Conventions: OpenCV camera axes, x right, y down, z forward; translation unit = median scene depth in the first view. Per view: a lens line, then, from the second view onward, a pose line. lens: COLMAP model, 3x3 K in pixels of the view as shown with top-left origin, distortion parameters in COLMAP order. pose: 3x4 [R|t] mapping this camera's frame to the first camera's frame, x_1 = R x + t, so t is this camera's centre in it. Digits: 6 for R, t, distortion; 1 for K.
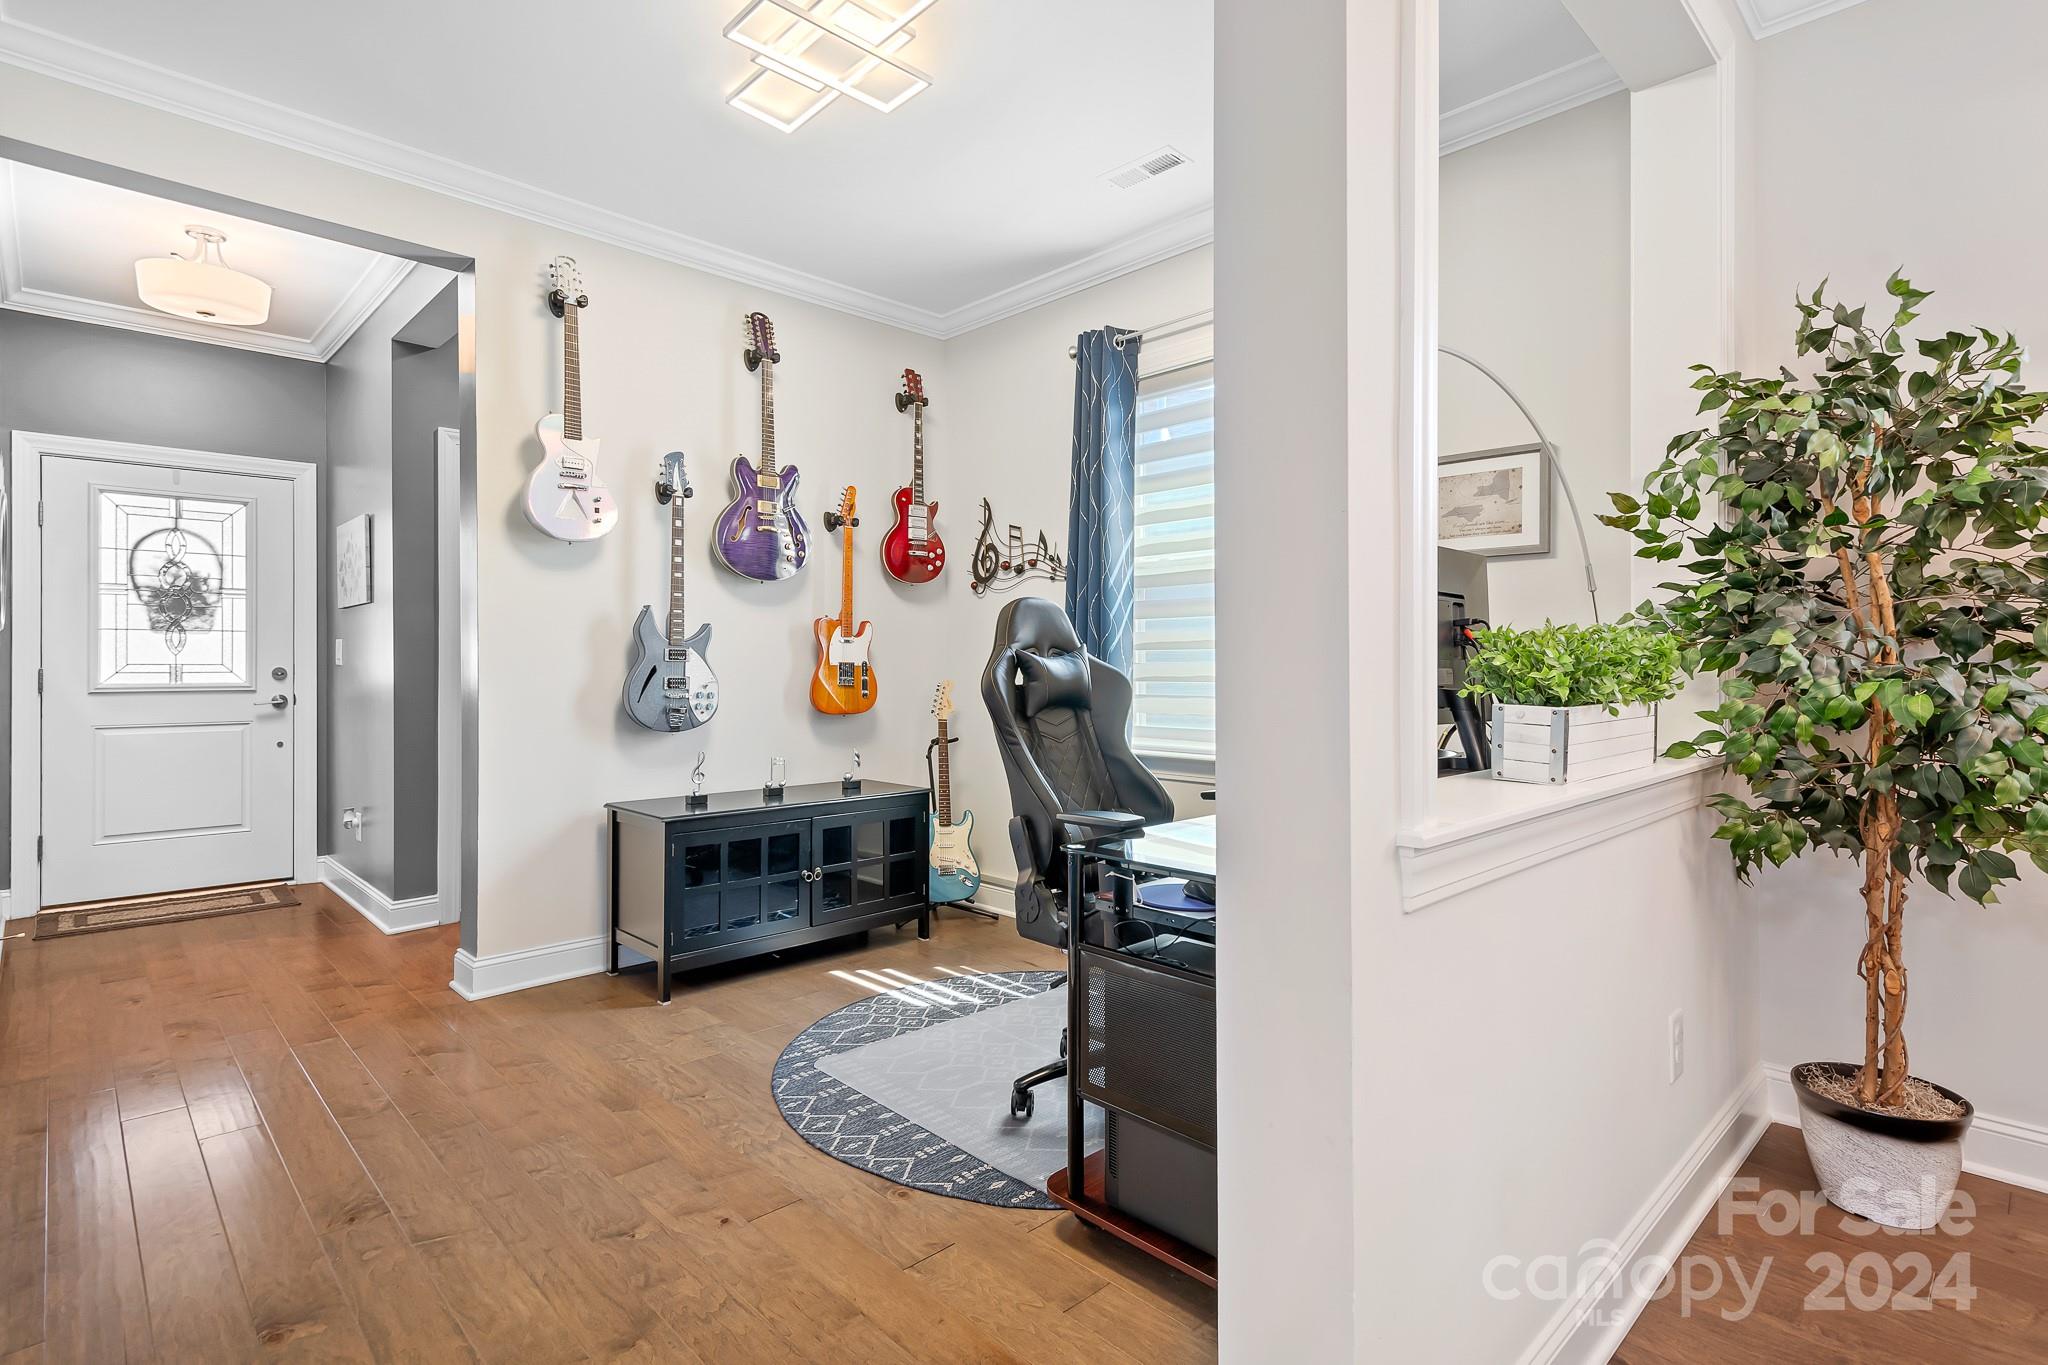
lens RADIAL K [[1003.7, 0, 1031.8], [0, 1003.7, 661.7], [0, 0, 1]] dist [0.008412, -0.002320]
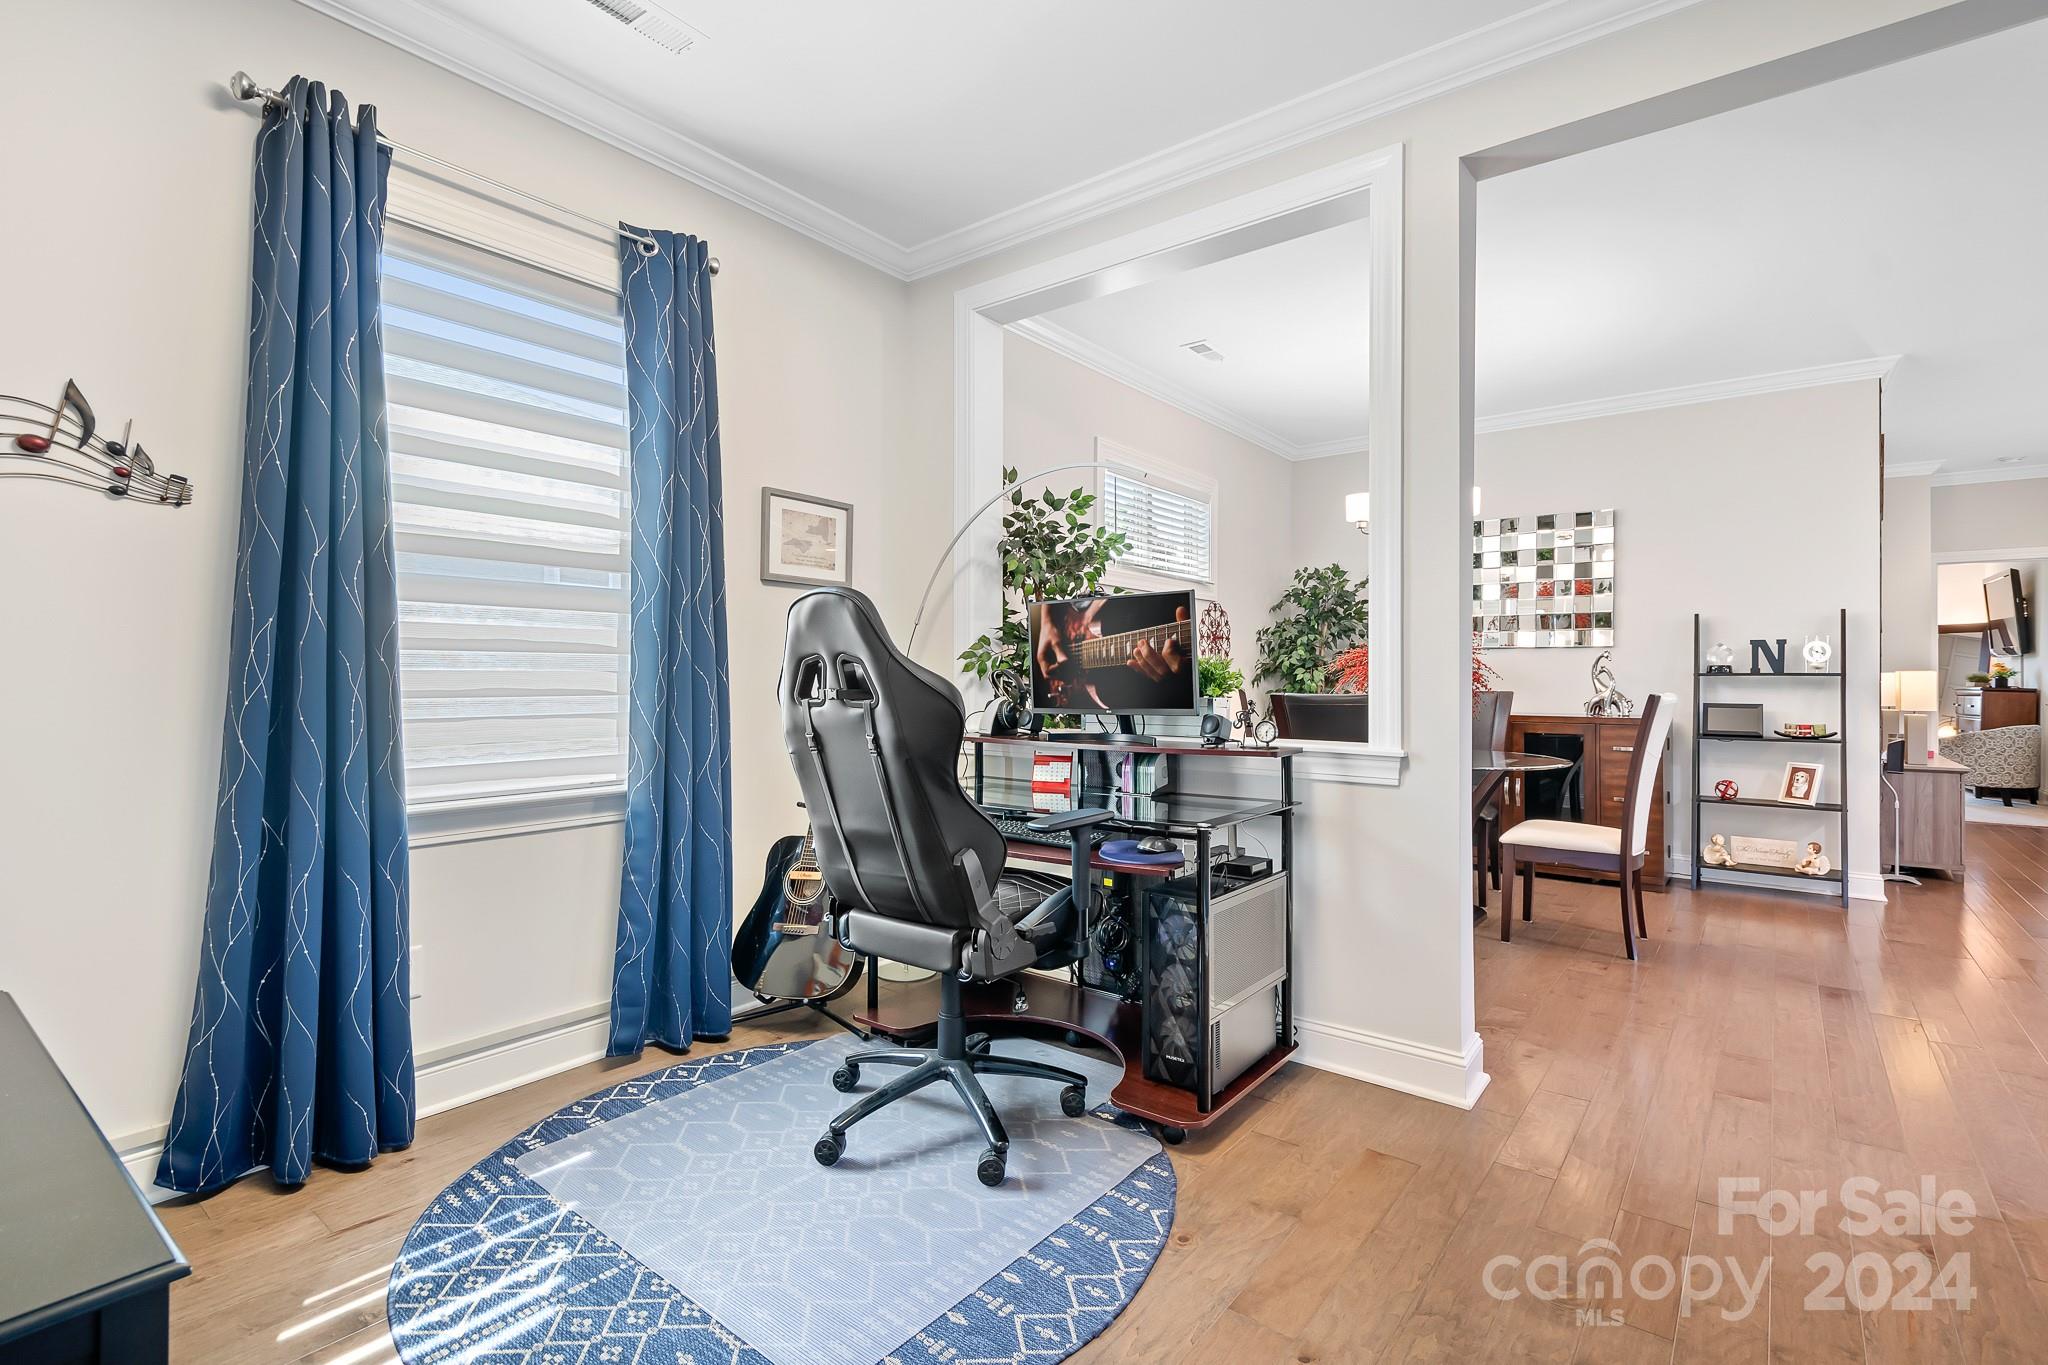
lens RADIAL K [[942.6, 0, 1030.1], [0, 942.6, 670.8], [0, 0, 1]] dist [0.003857, -0.004183]
pose [[-0.135400, 0.007036, 0.990766, -0.993050], [-0.007096, 0.999942, -0.008071, 0.007460], [-0.990766, -0.008123, -0.135343, 1.275566]]
